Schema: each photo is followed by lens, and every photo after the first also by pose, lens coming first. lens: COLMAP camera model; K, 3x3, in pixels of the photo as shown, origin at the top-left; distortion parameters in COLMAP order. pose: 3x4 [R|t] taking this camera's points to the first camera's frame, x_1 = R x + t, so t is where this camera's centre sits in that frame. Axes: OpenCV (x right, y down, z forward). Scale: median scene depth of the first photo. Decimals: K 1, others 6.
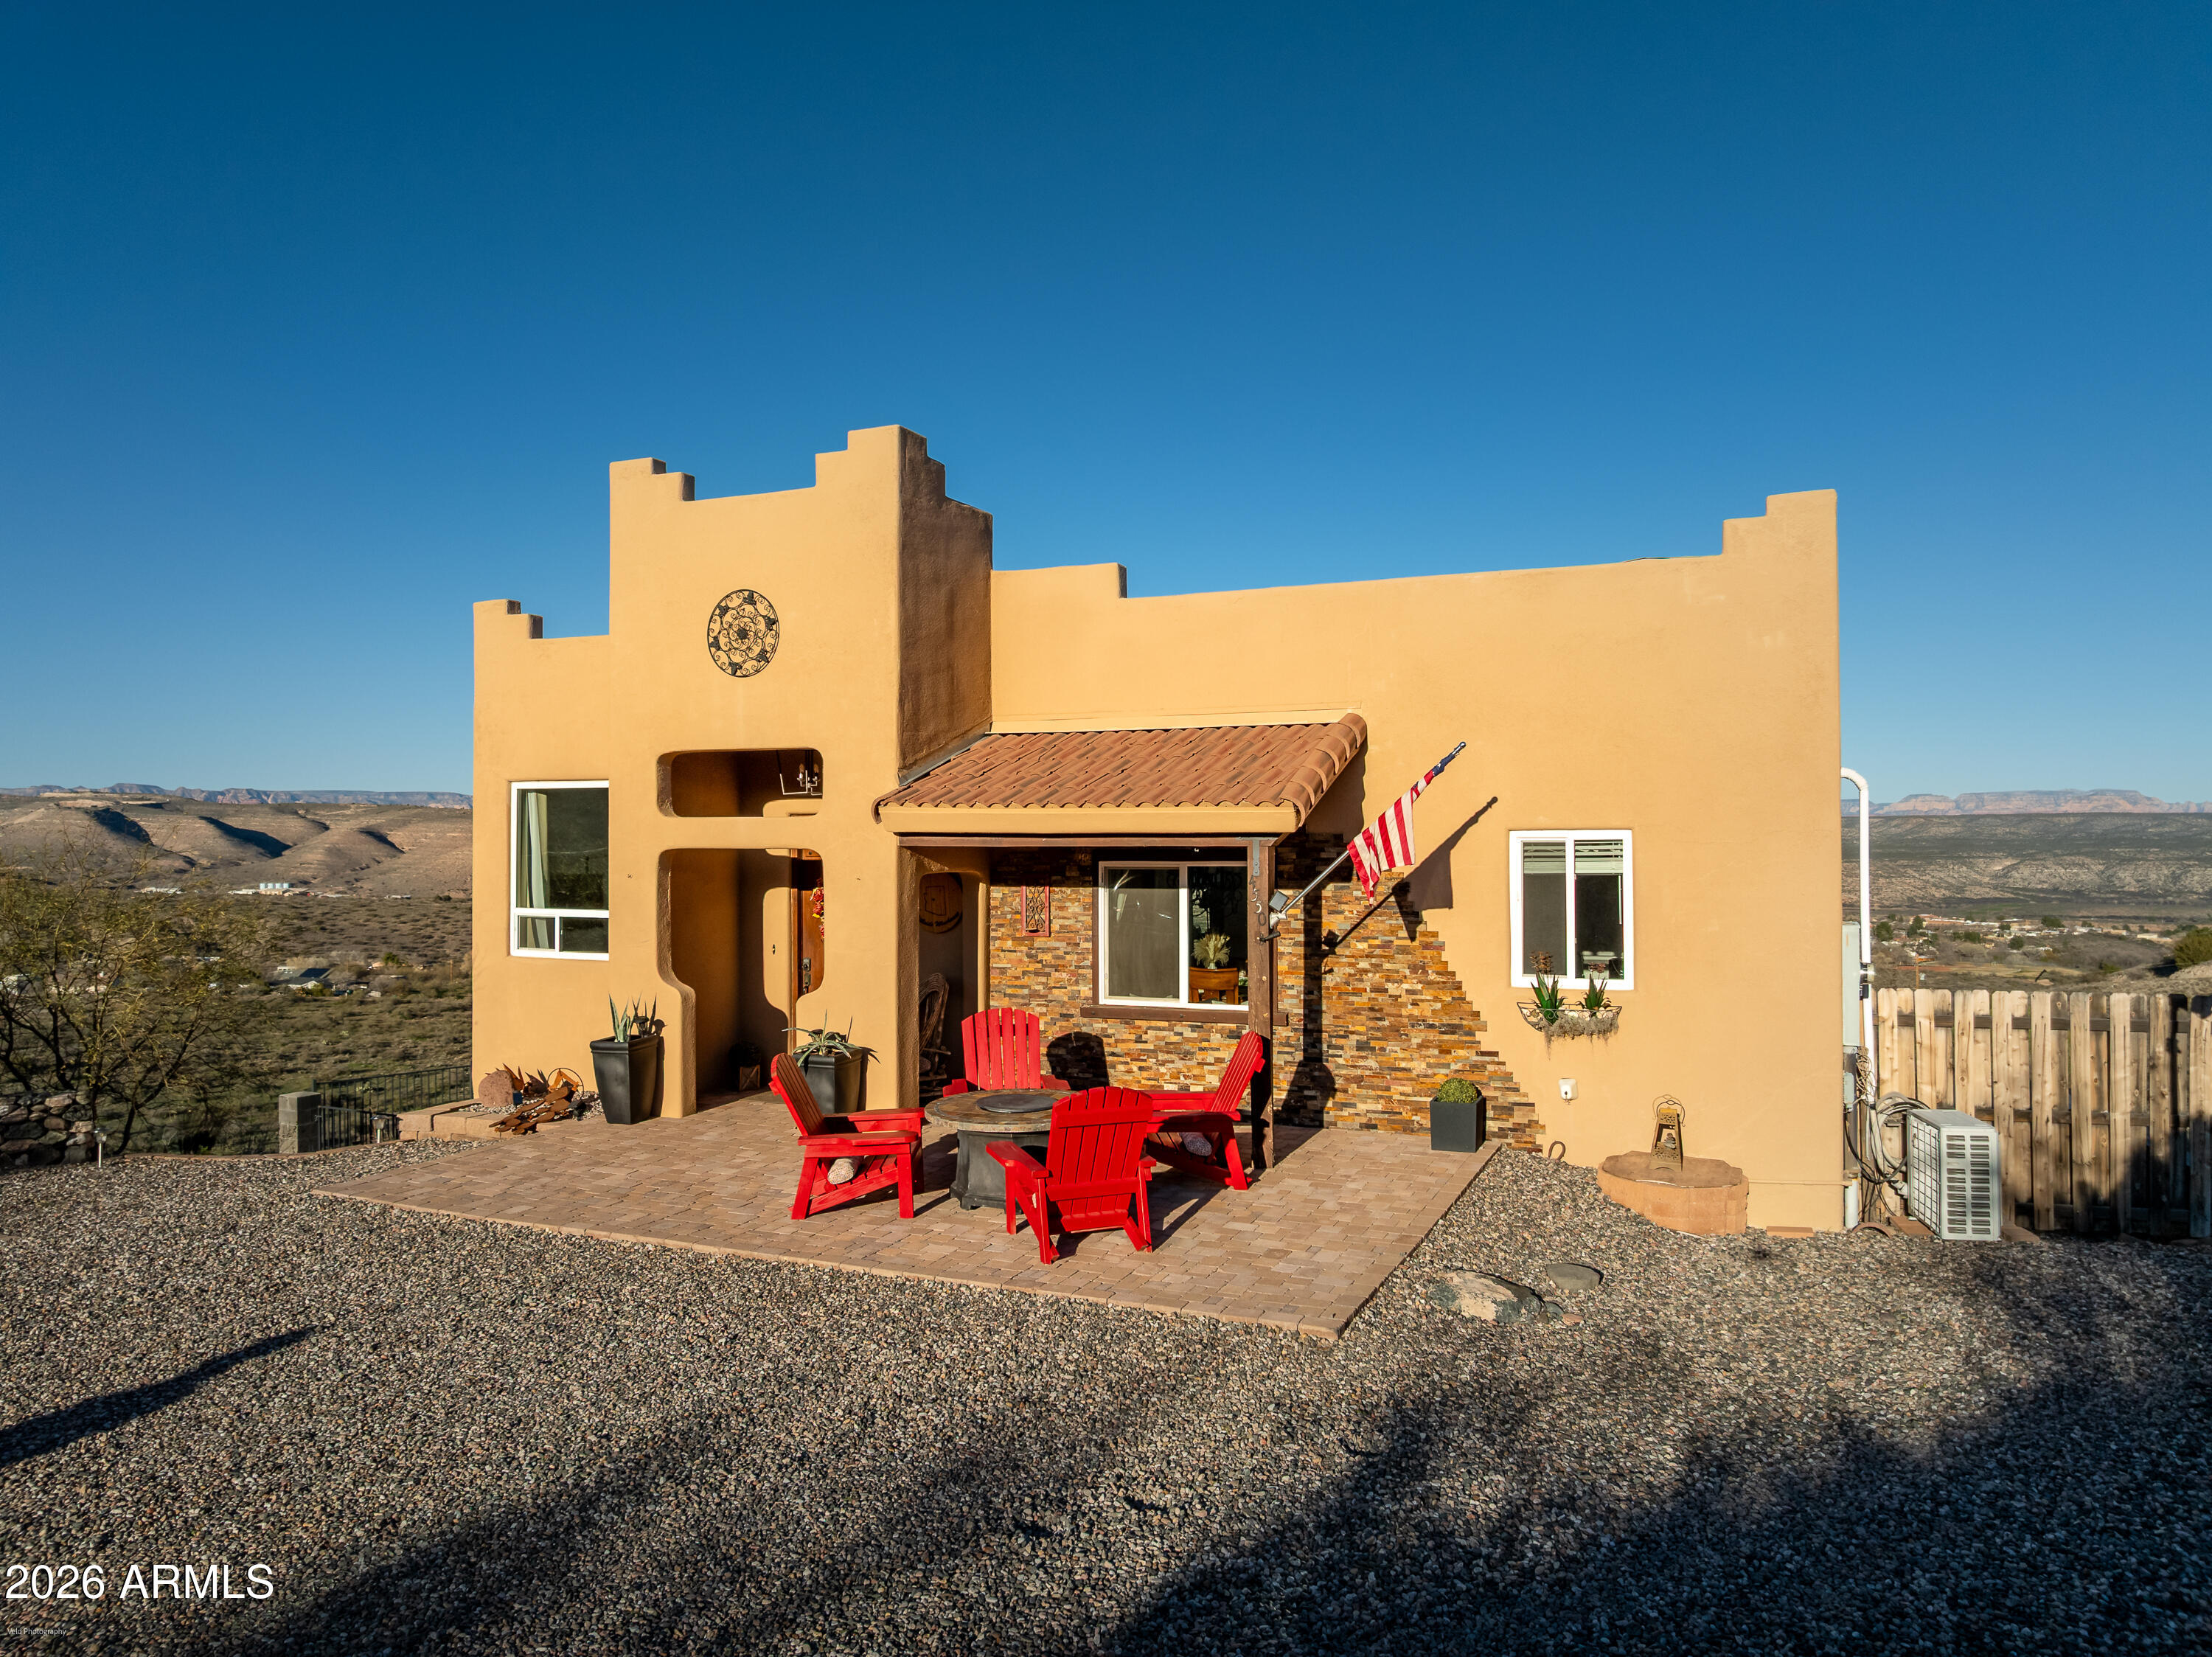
lens RADIAL K [[1575.0, 0, 1108.7], [0, 1575.0, 832.5], [0, 0, 1]] dist [-0.030869, -0.007739]
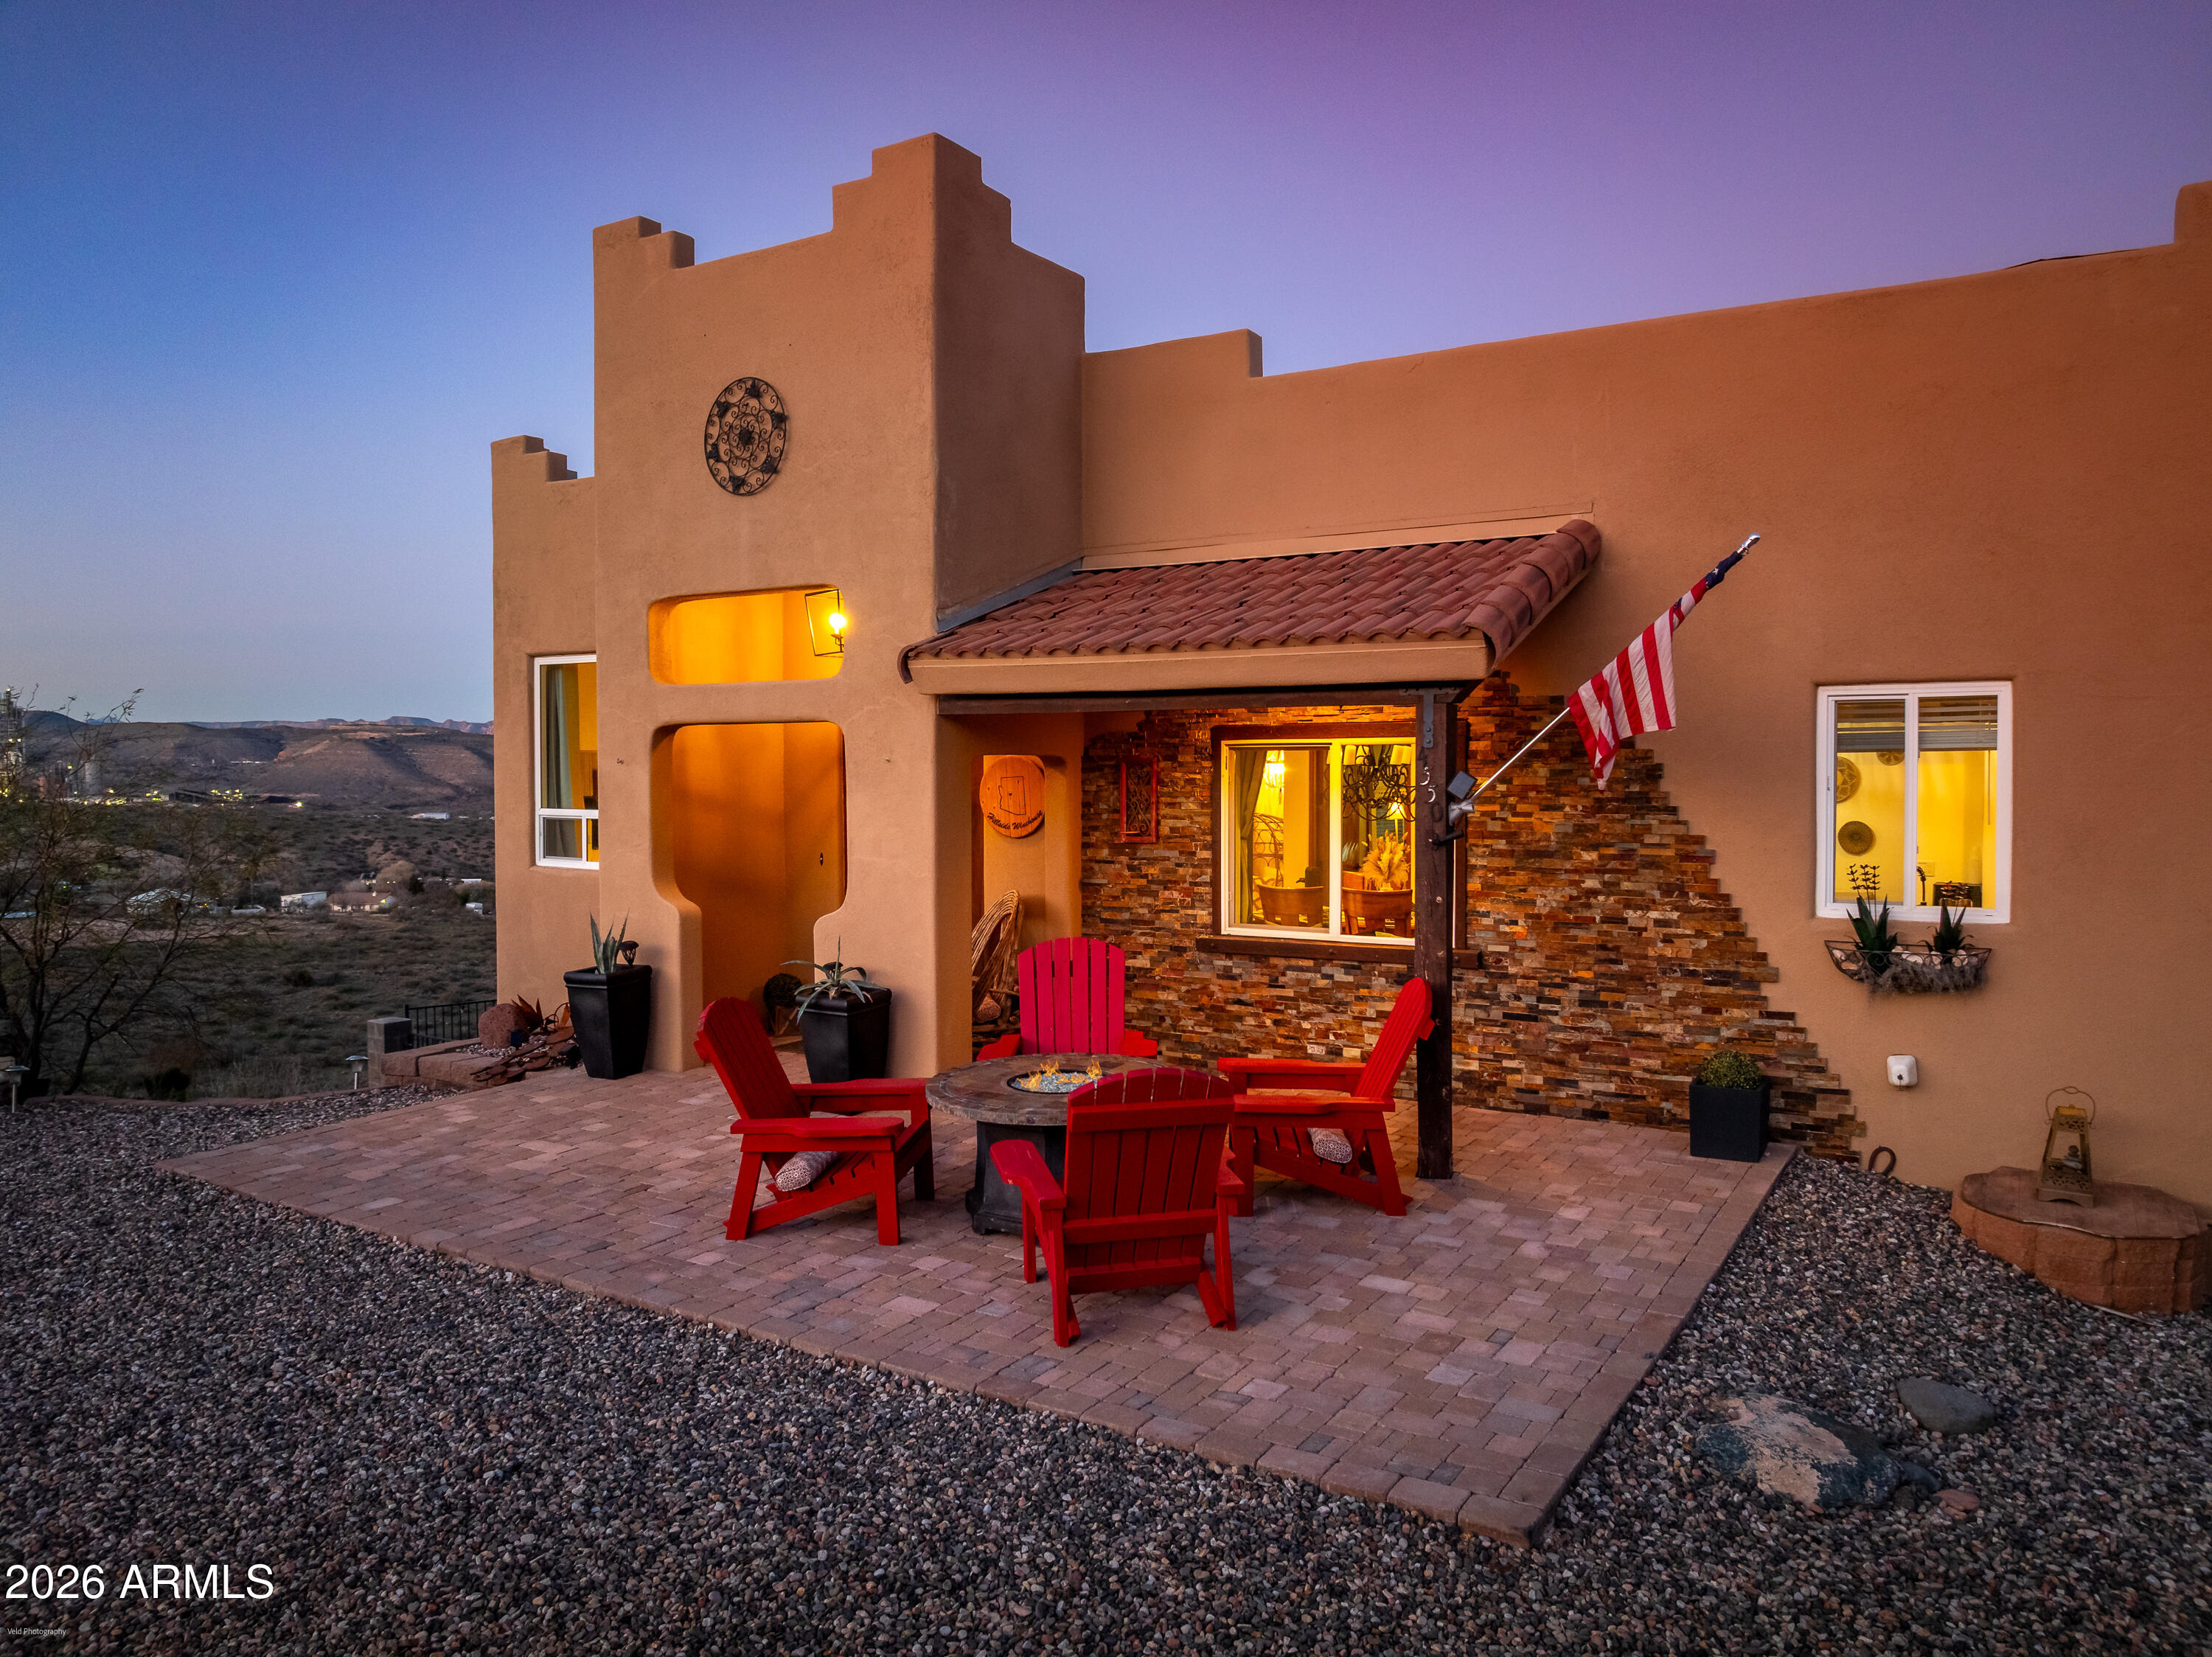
lens RADIAL K [[1575.0, 0, 1104.3], [0, 1575.0, 825.1], [0, 0, 1]] dist [-0.030869, -0.007739]
pose [[0.989885, 0.005539, -0.141766, 0.051069], [0.000138, 0.999199, 0.040008, 0.033119], [0.141874, -0.039623, 0.989091, 0.308440]]
